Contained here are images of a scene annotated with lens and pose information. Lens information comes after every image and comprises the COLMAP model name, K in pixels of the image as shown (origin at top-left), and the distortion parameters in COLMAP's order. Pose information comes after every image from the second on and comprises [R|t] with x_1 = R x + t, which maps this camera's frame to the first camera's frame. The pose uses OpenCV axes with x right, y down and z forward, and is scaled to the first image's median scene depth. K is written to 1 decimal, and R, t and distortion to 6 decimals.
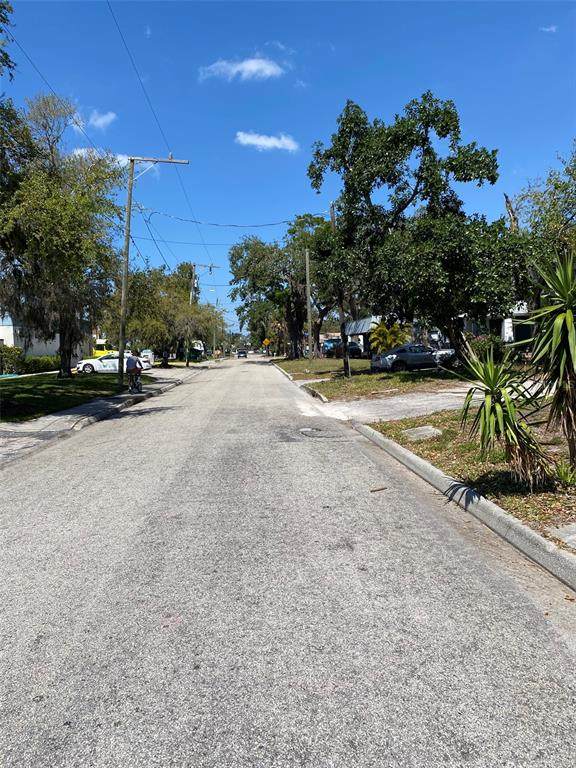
lens RADIAL K [[582.1, 0, 288.0], [0, 582.1, 384.0], [0, 0, 1]] dist [0.008255, -0.001317]
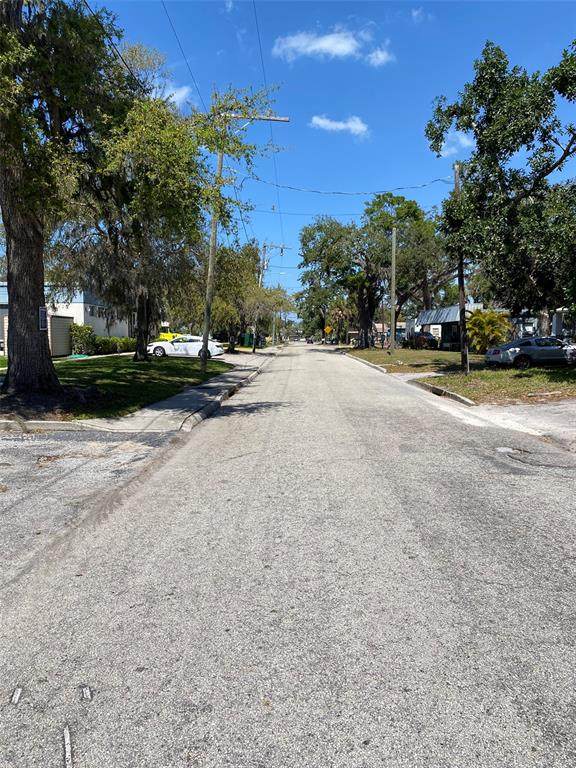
lens RADIAL K [[590.4, 0, 288.0], [0, 590.4, 384.0], [0, 0, 1]] dist [-0.009256, -0.002343]
pose [[0.995378, 0.038535, -0.087969, -0.062544], [-0.036792, 0.999095, 0.021350, -0.002746], [0.088712, -0.018015, 0.995894, 0.088707]]
